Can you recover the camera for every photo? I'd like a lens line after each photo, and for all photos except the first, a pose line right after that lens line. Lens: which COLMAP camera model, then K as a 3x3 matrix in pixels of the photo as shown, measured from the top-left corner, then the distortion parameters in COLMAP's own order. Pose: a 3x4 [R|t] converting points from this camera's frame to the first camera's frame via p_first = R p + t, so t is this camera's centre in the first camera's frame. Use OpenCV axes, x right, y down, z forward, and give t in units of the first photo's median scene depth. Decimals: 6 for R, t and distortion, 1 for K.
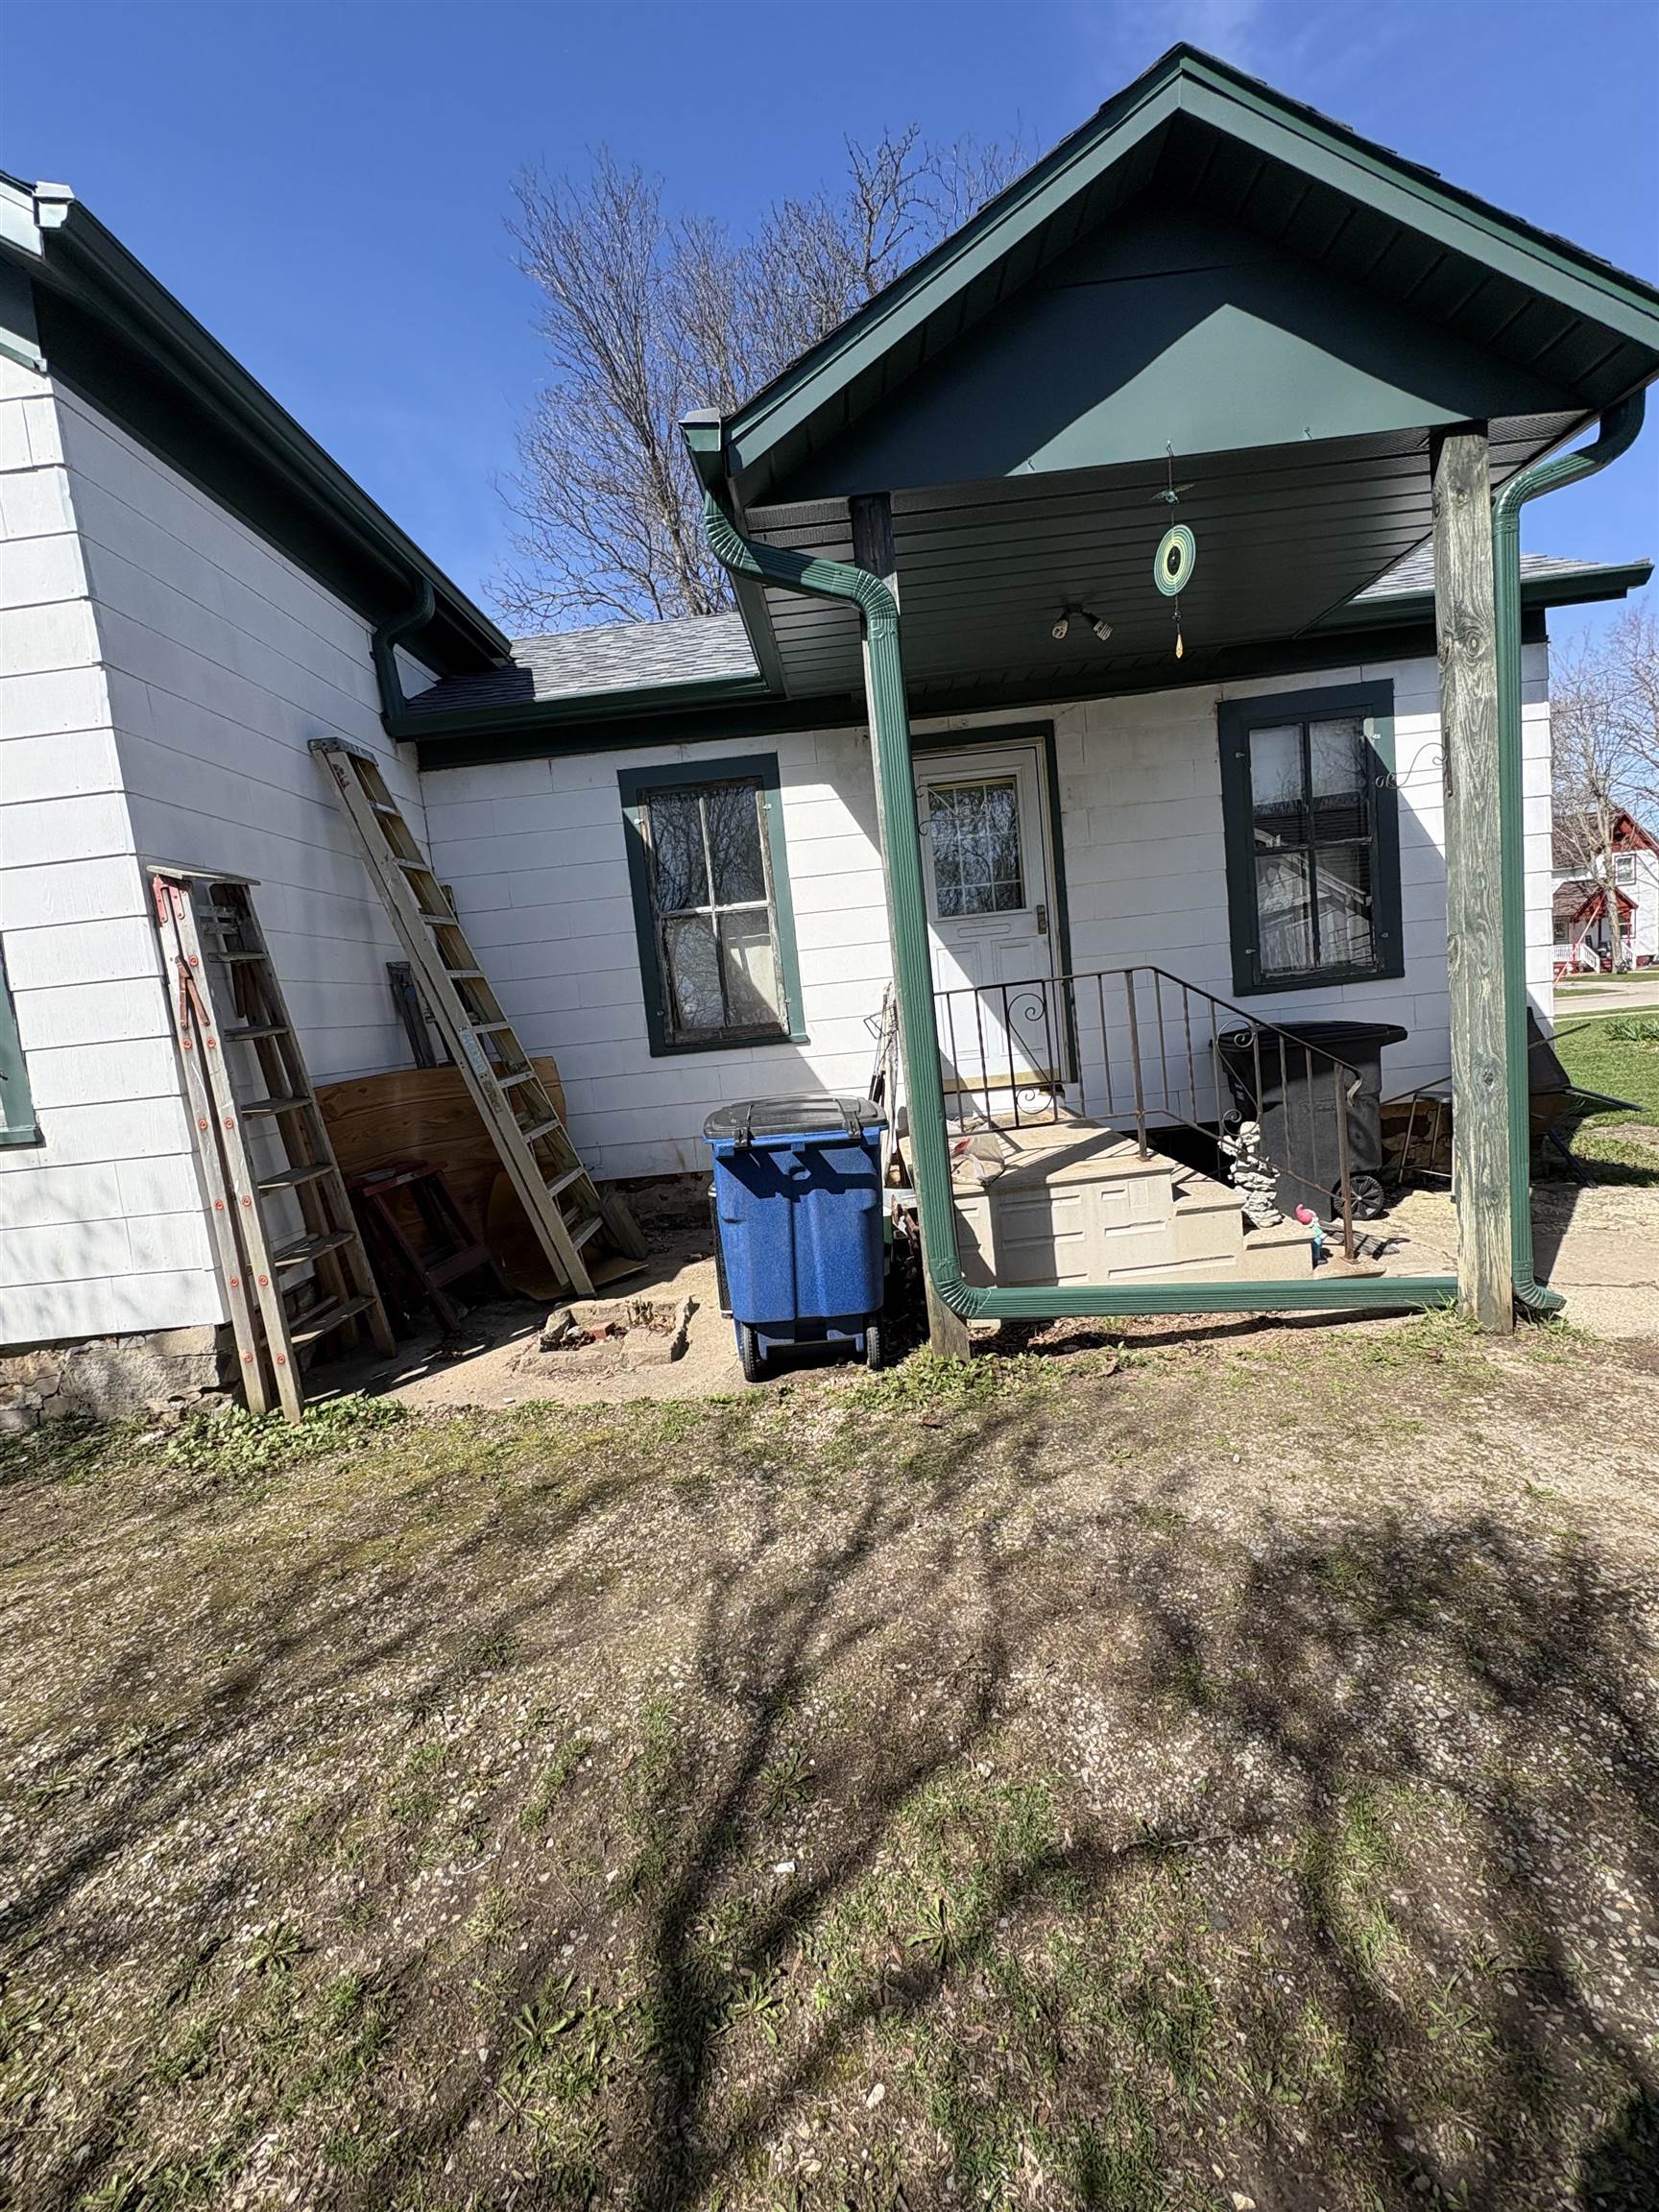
lens RADIAL K [[877.6, 0, 832.7], [0, 877.6, 1101.9], [0, 0, 1]] dist [-0.001271, 0.000260]
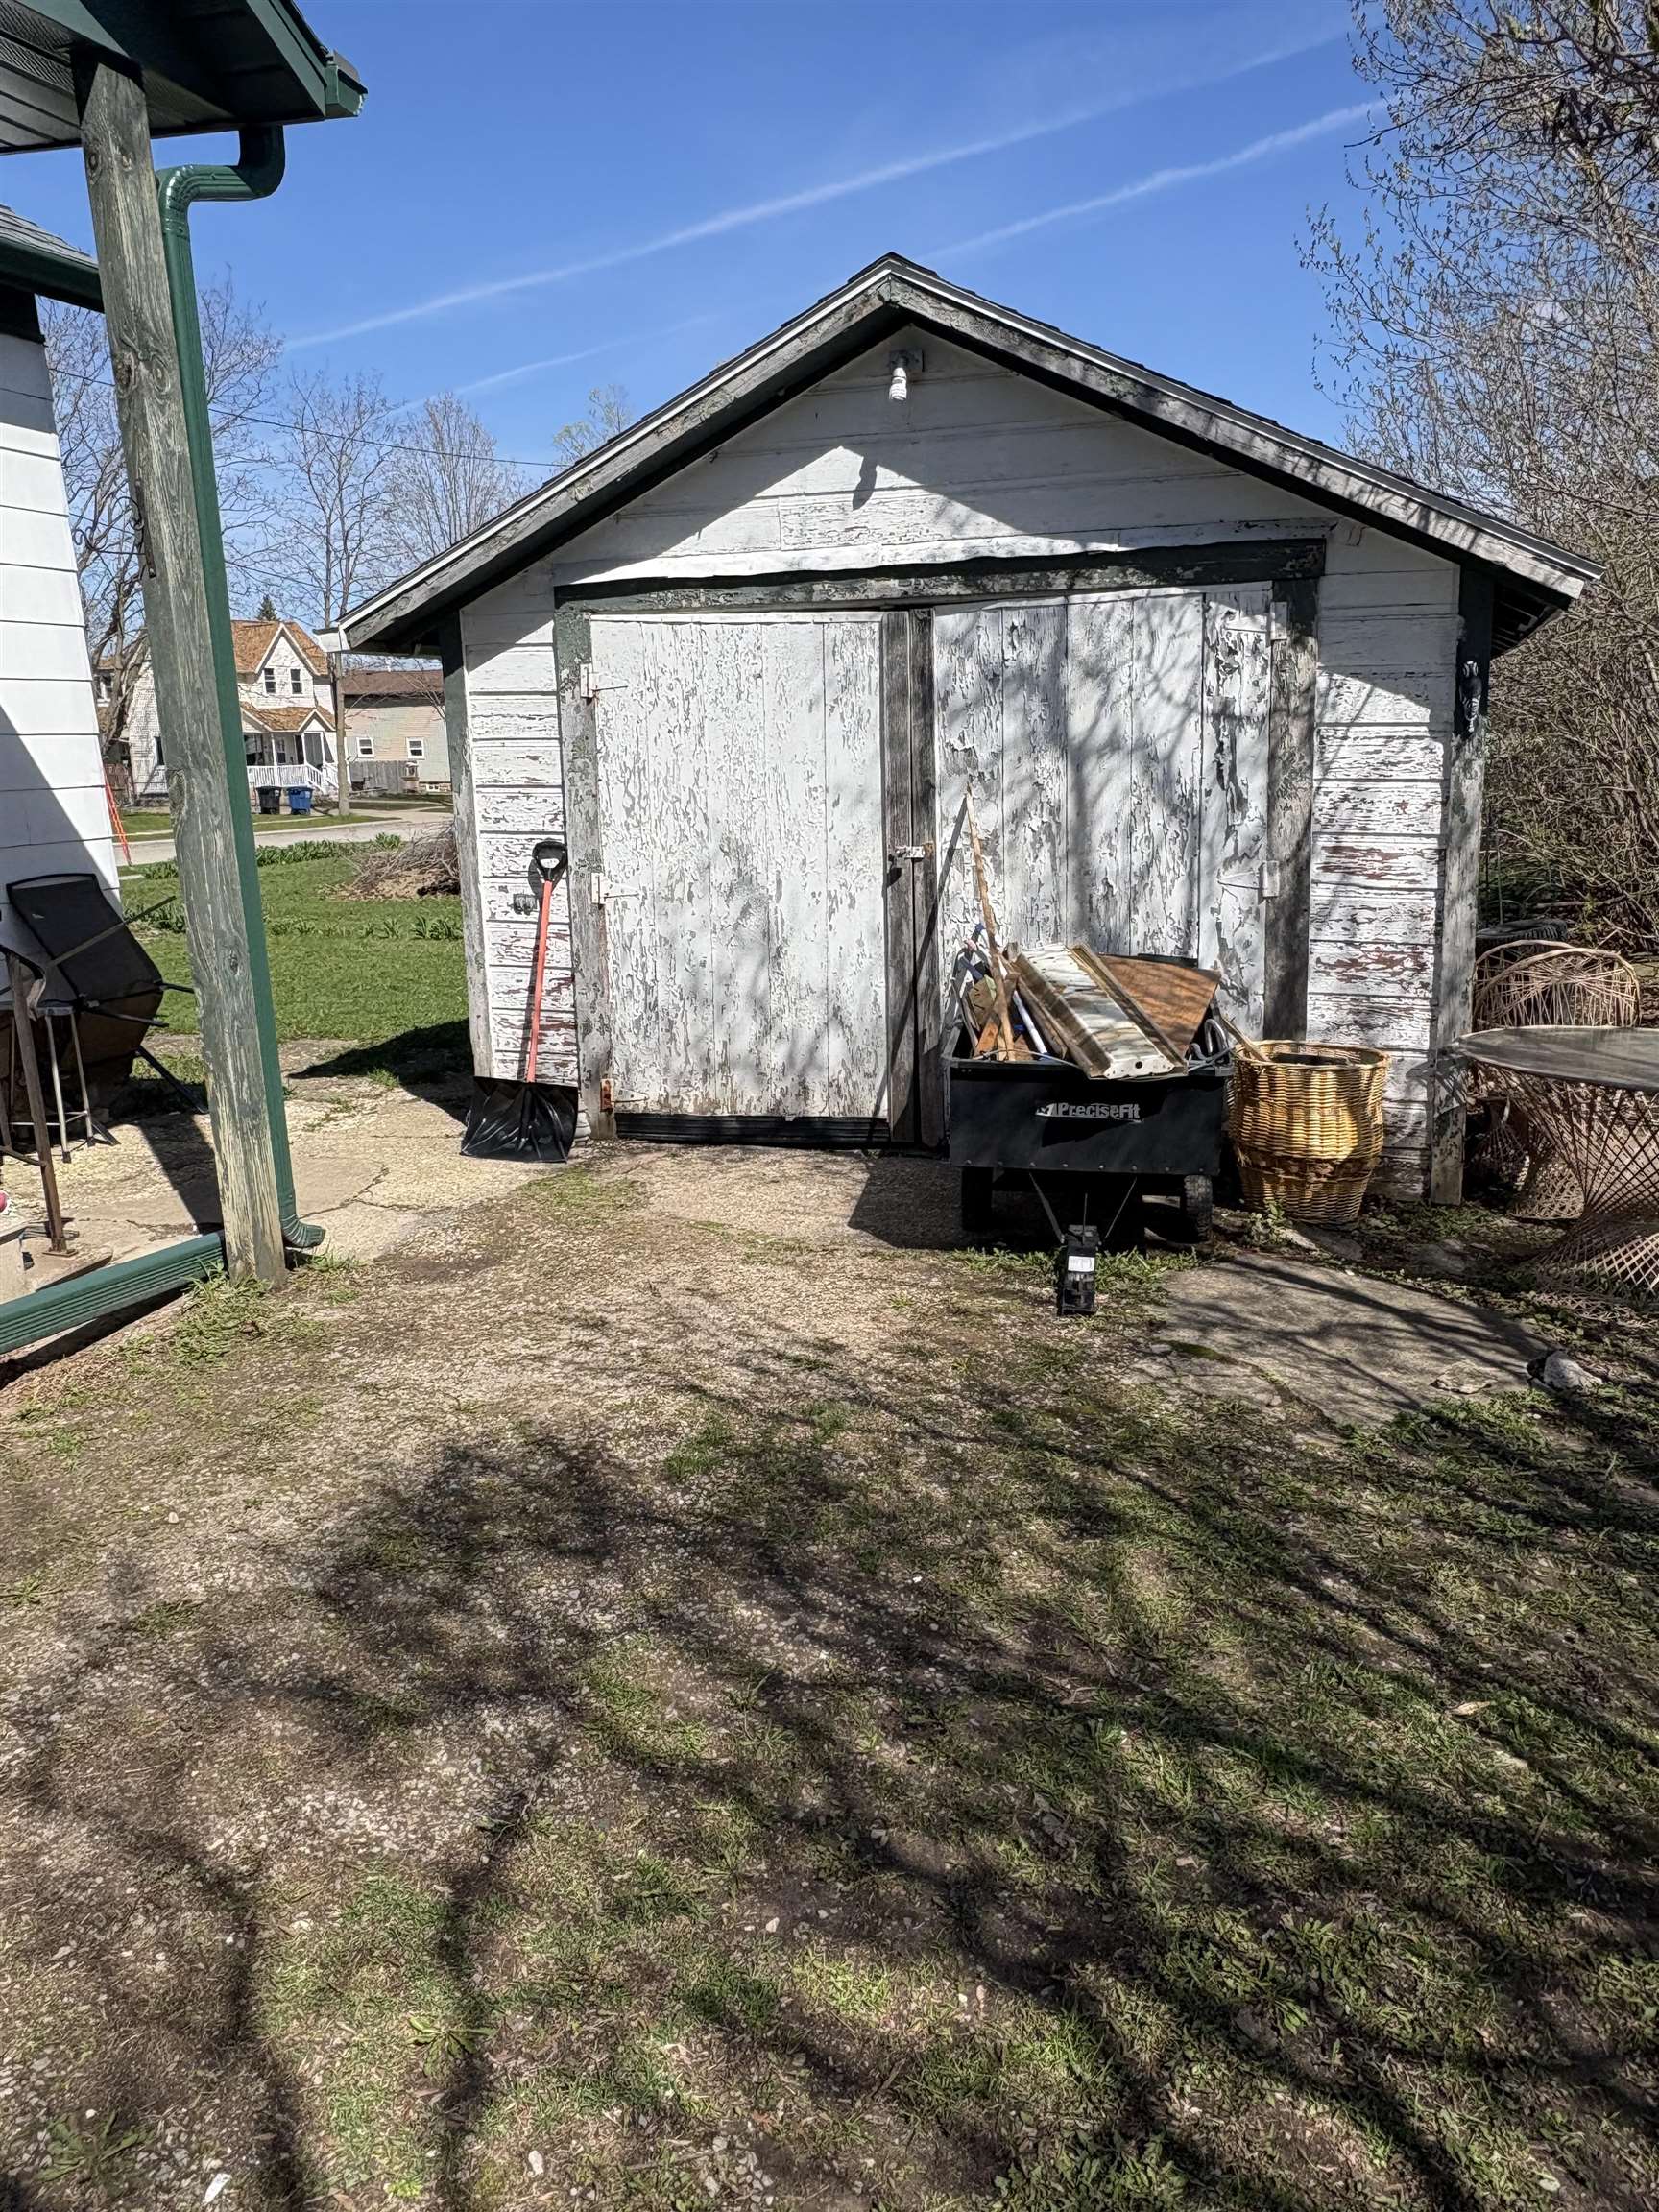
lens RADIAL K [[1580.7, 0, 829.5], [0, 1580.7, 1106.0], [0, 0, 1]] dist [0.003075, 0.001487]
pose [[0.319026, -0.130317, 0.938744, -0.716072], [0.098553, 0.989693, 0.103897, 0.007942], [-0.942608, 0.059370, 0.328581, 0.114968]]
